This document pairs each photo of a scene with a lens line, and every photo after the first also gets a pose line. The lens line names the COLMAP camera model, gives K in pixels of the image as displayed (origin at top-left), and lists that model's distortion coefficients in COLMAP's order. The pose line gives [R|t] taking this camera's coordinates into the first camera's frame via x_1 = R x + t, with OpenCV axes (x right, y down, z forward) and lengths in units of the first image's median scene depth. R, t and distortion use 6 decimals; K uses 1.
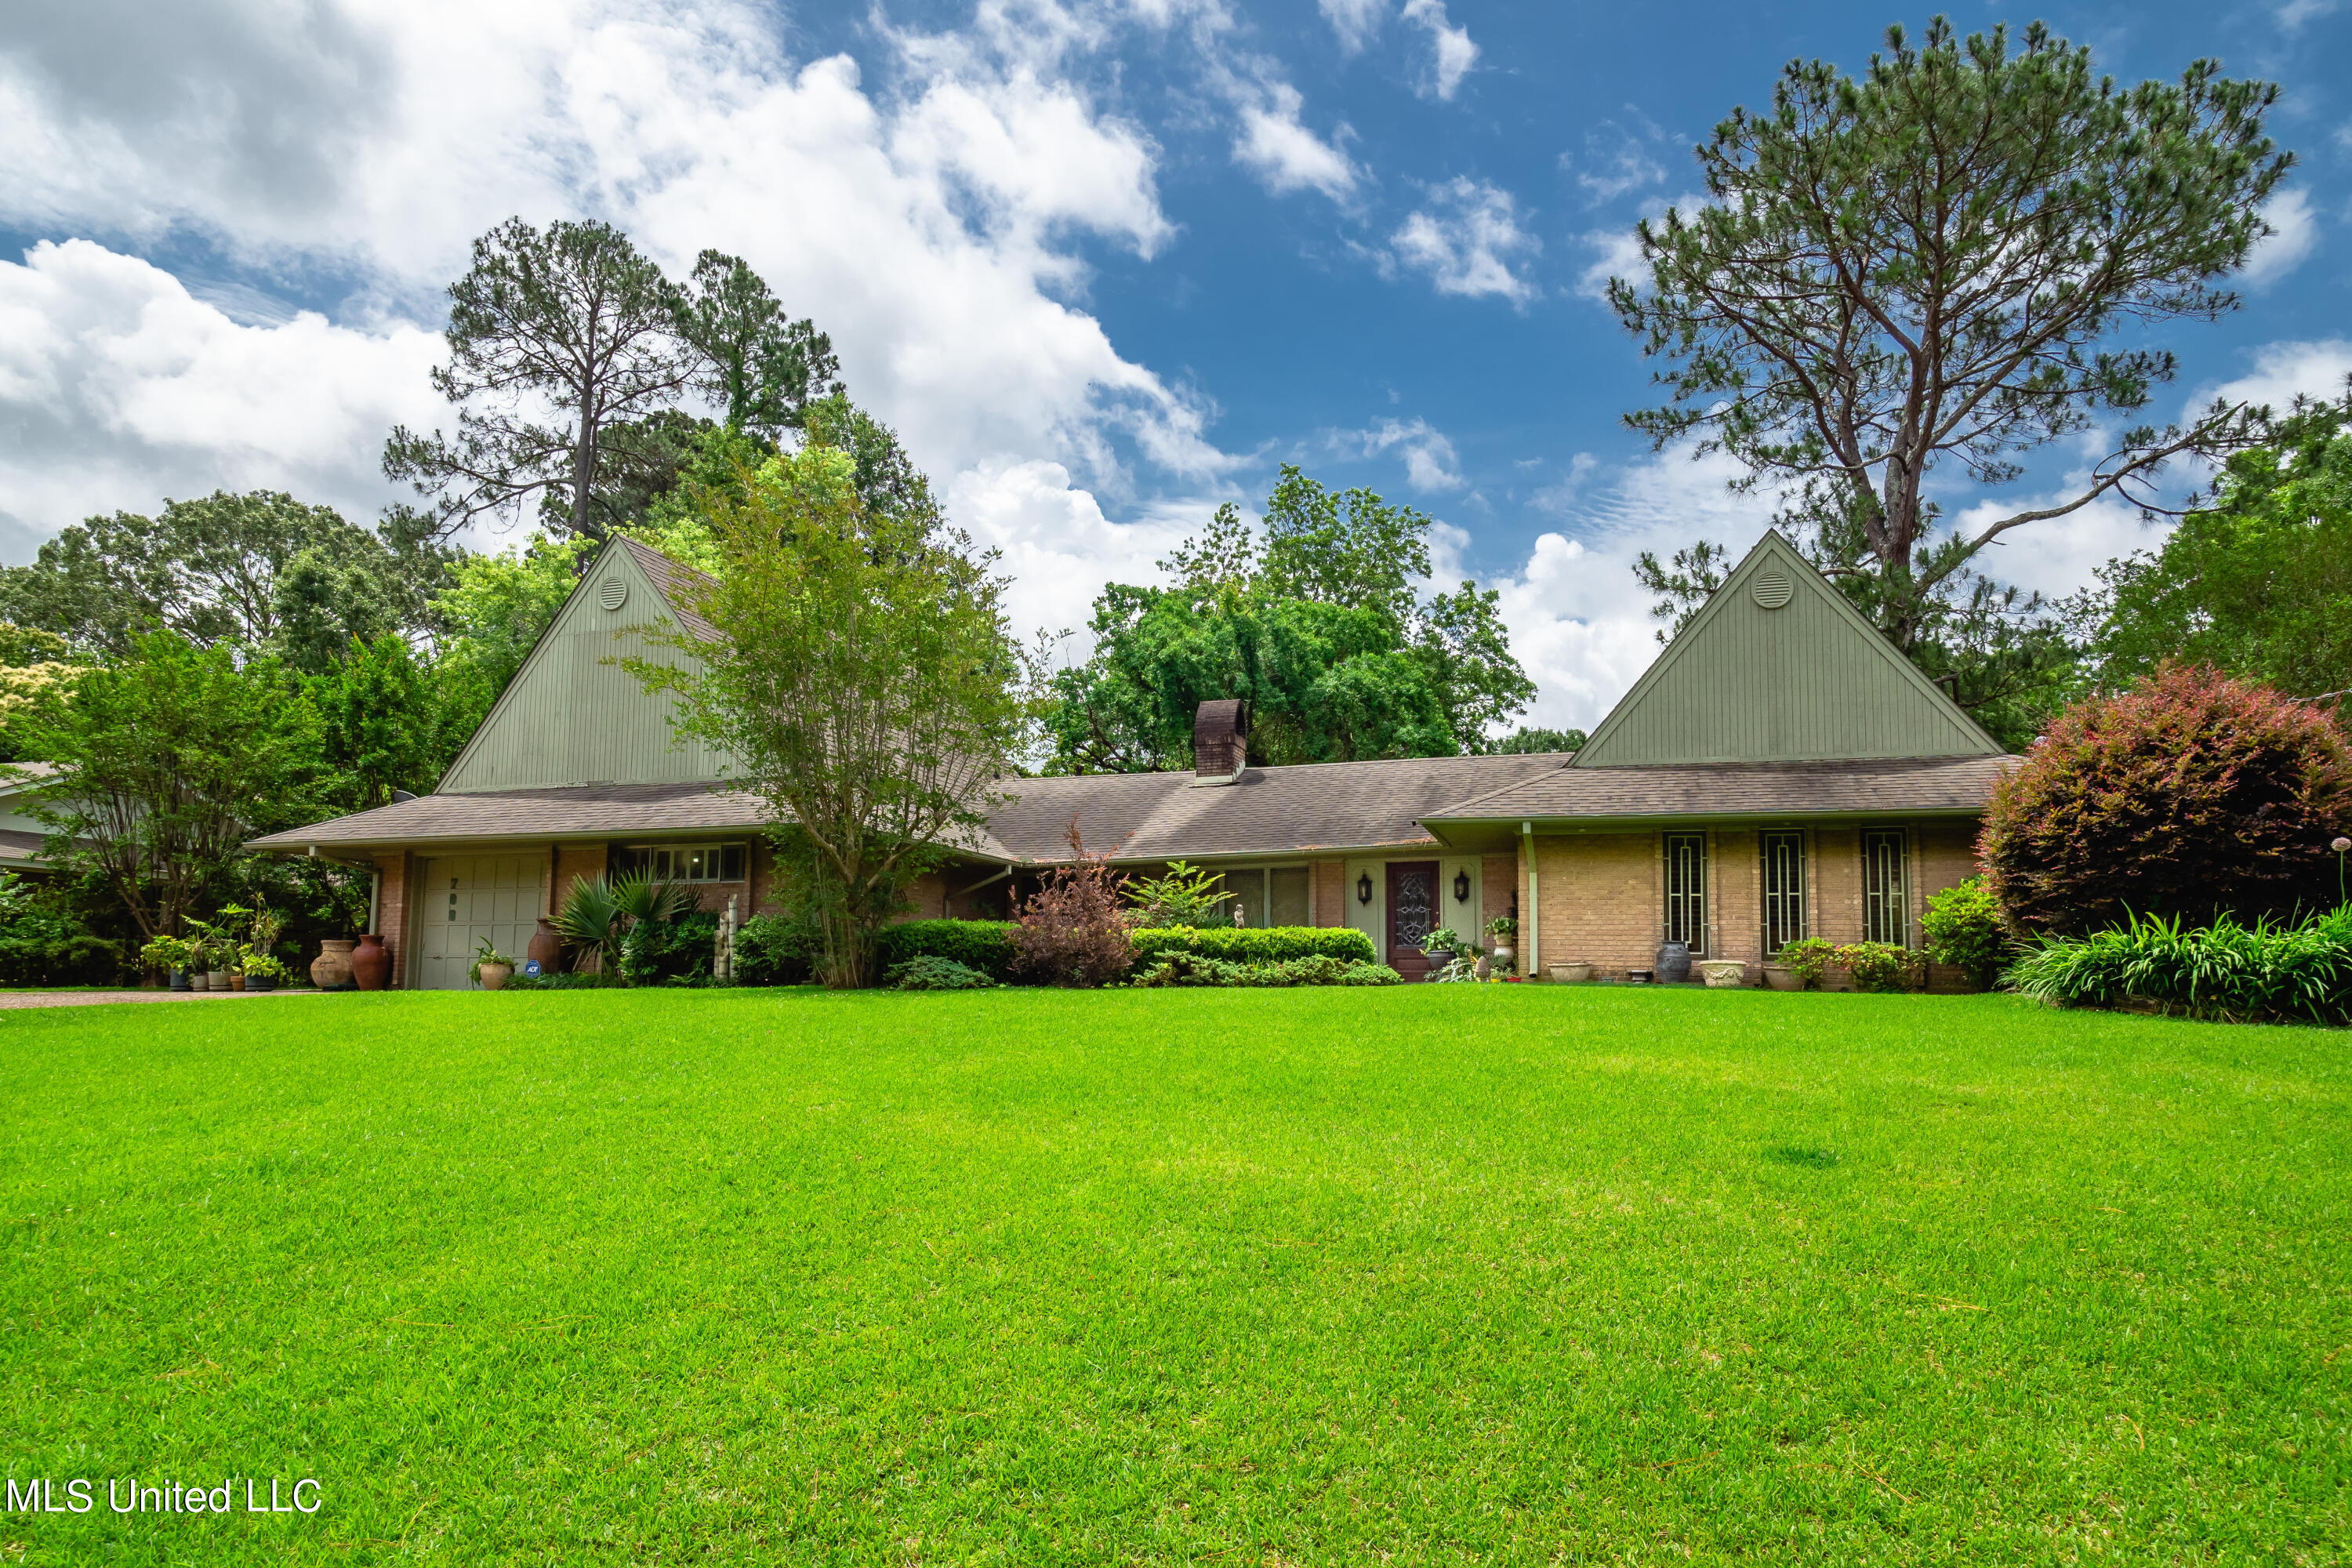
lens RADIAL K [[1349.8, 0, 1180.2], [0, 1349.8, 821.5], [0, 0, 1]] dist [0.000724, -0.000048]
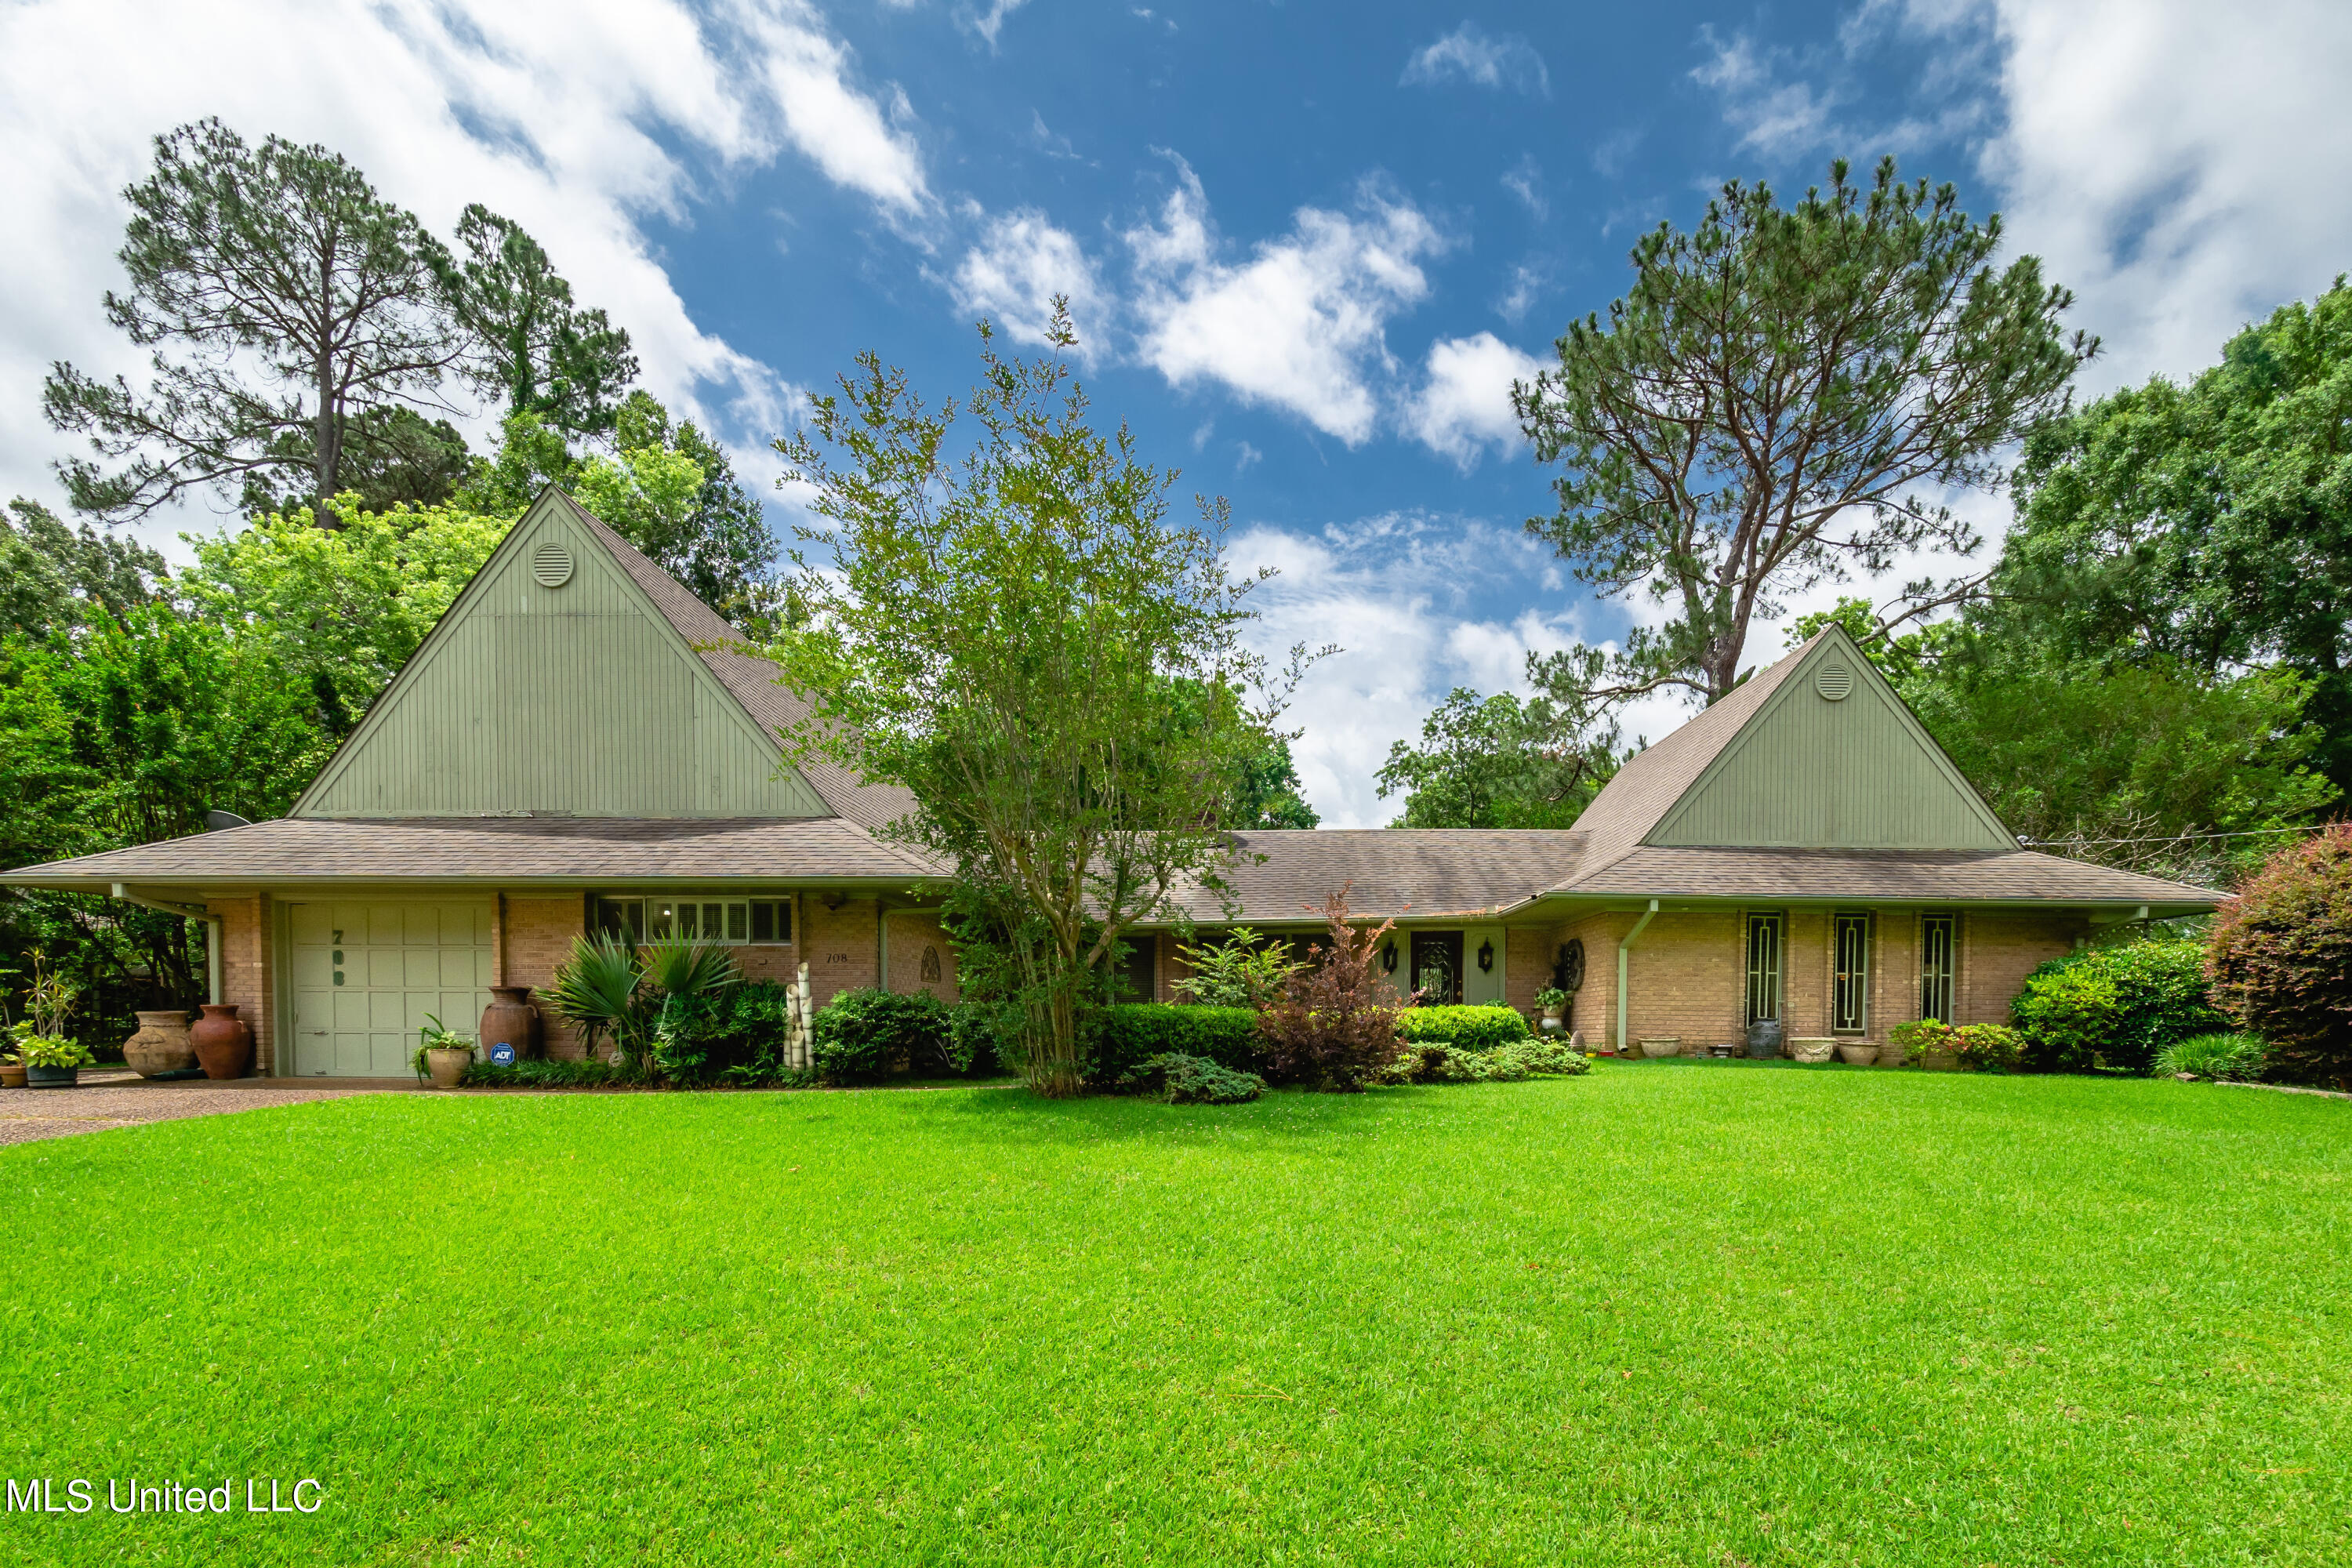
lens RADIAL K [[1099.8, 0, 1188.9], [0, 1099.8, 1020.5], [0, 0, 1]] dist [-0.004068, 0.000469]
pose [[0.958159, -0.004118, 0.286207, -0.255744], [-0.032930, 0.991671, 0.124514, -0.000665], [-0.284336, -0.128729, 0.950043, 0.267307]]
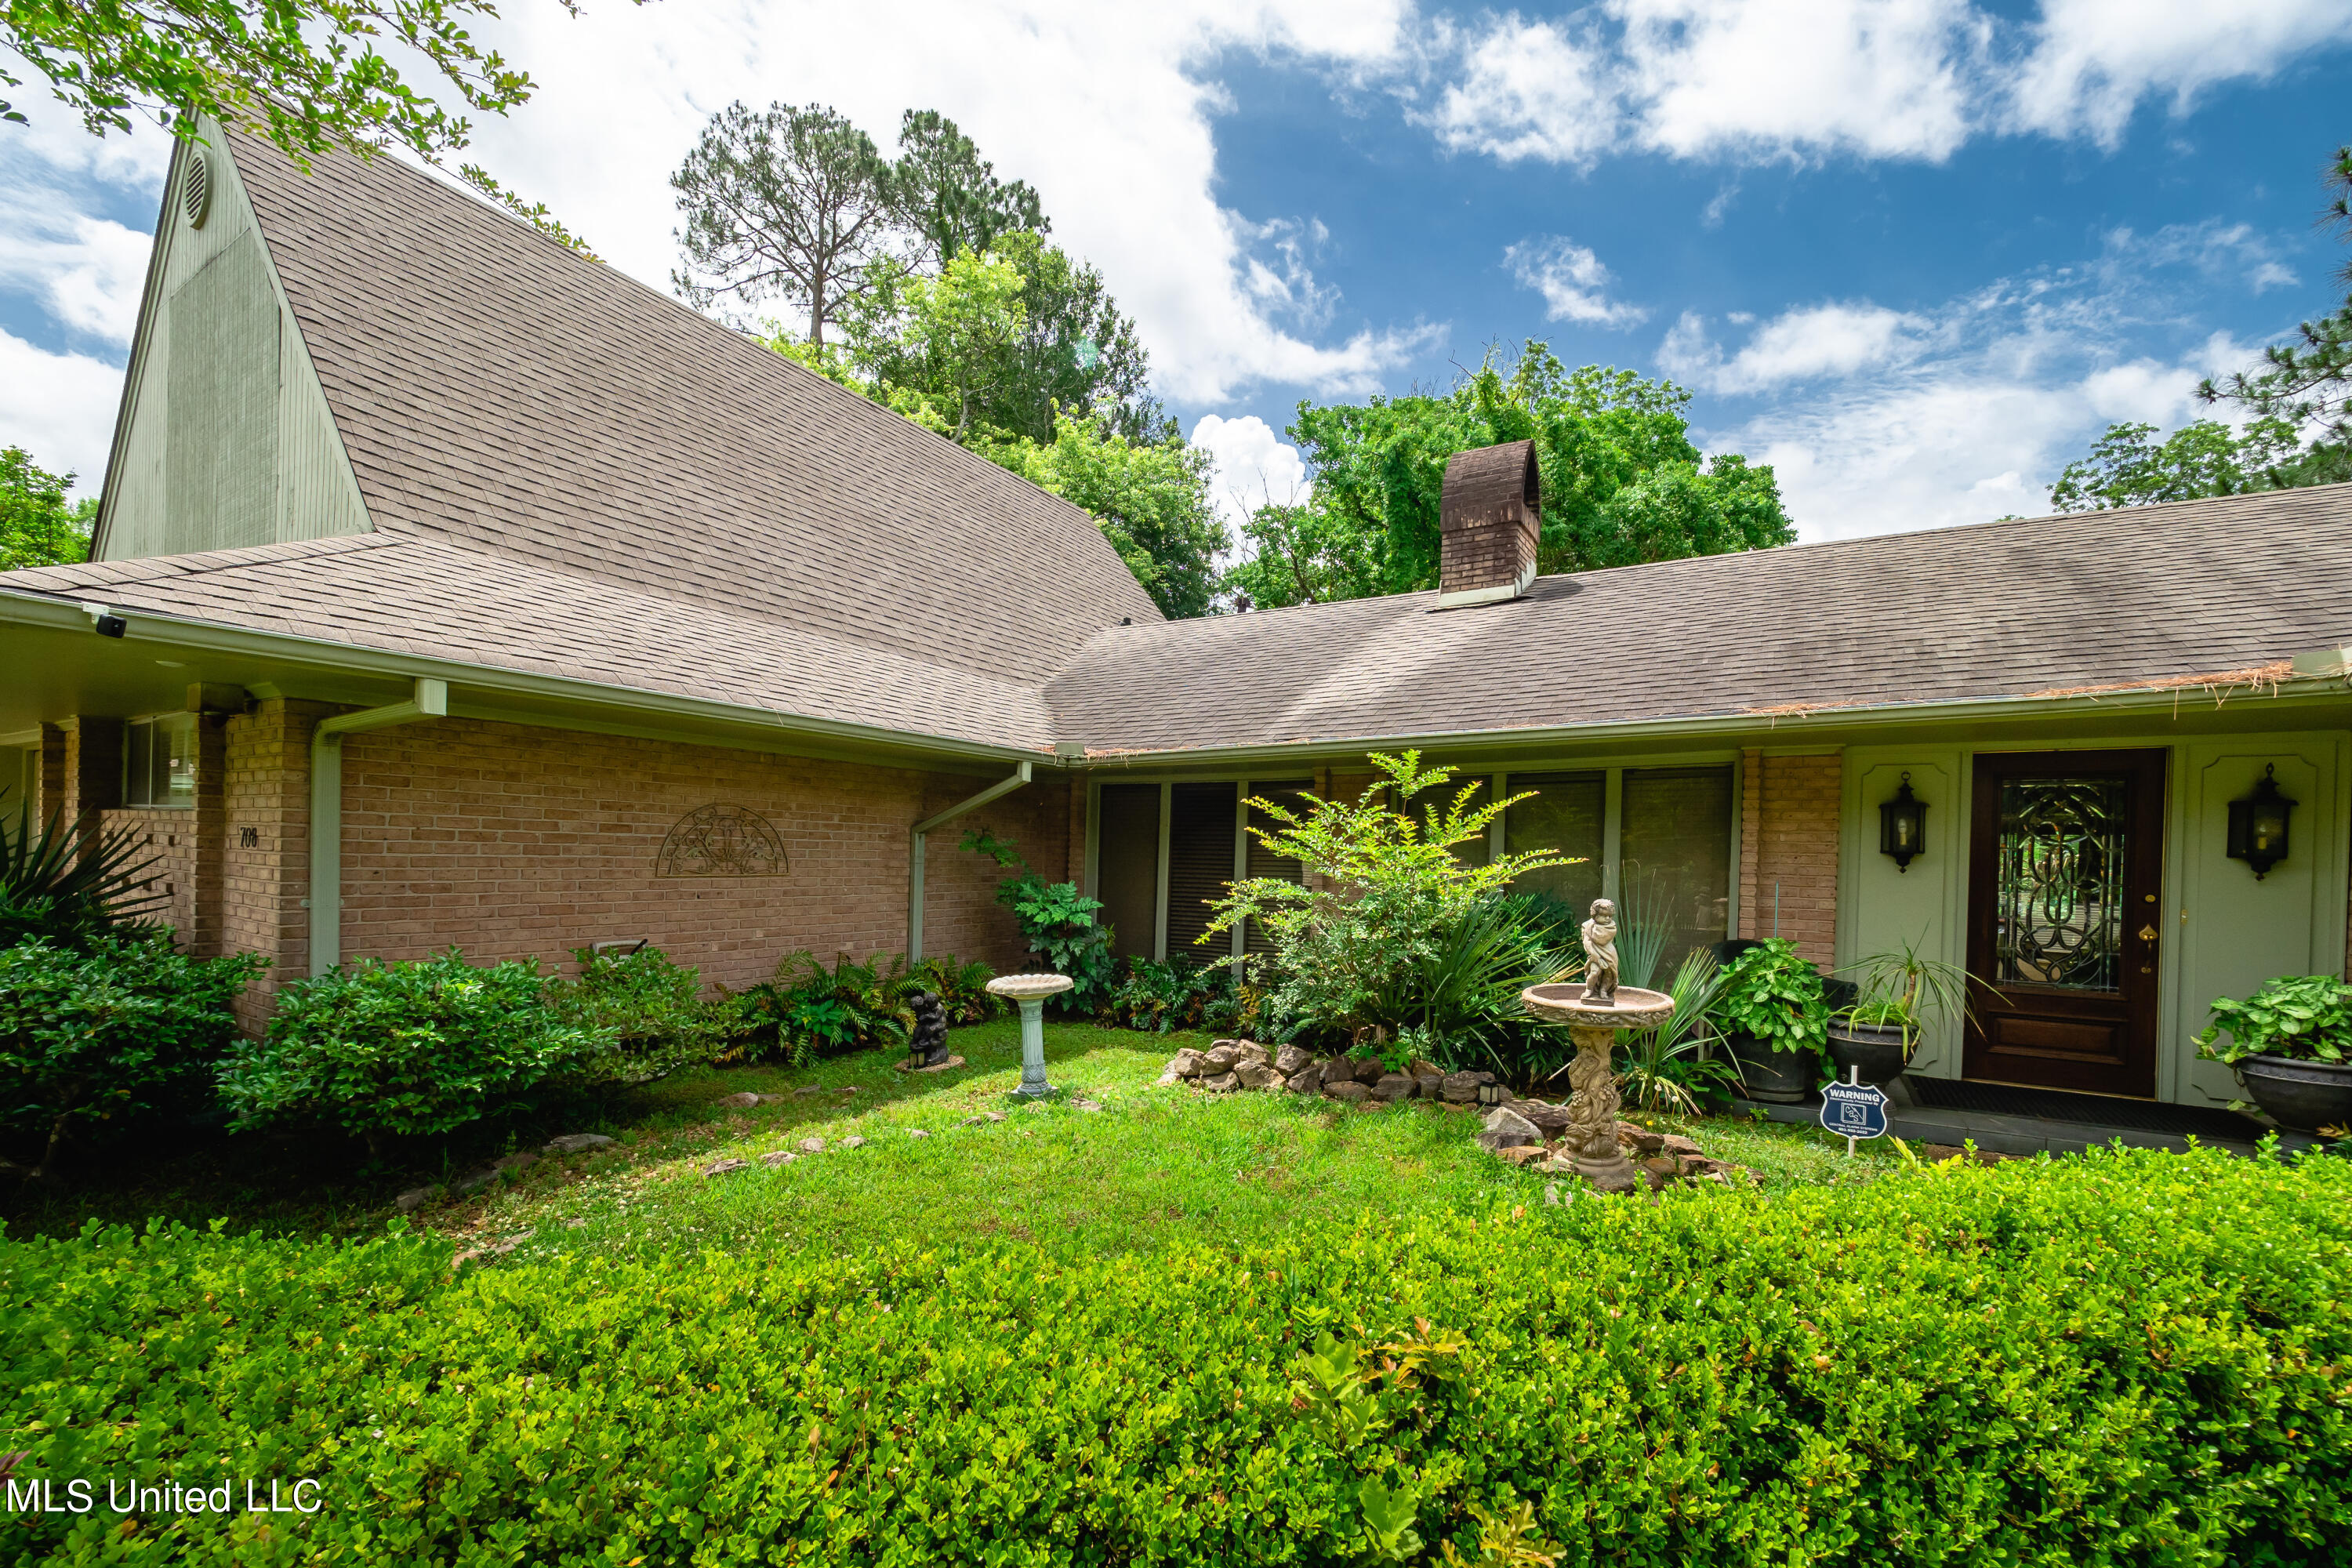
lens RADIAL K [[972.8, 0, 1212.2], [0, 972.8, 843.1], [0, 0, 1]] dist [0.001132, 0.000206]
pose [[0.979175, 0.015297, -0.202440, 0.003001], [0.008584, 0.993146, 0.116565, 0.022684], [0.202836, -0.115875, 0.972333, 0.730000]]
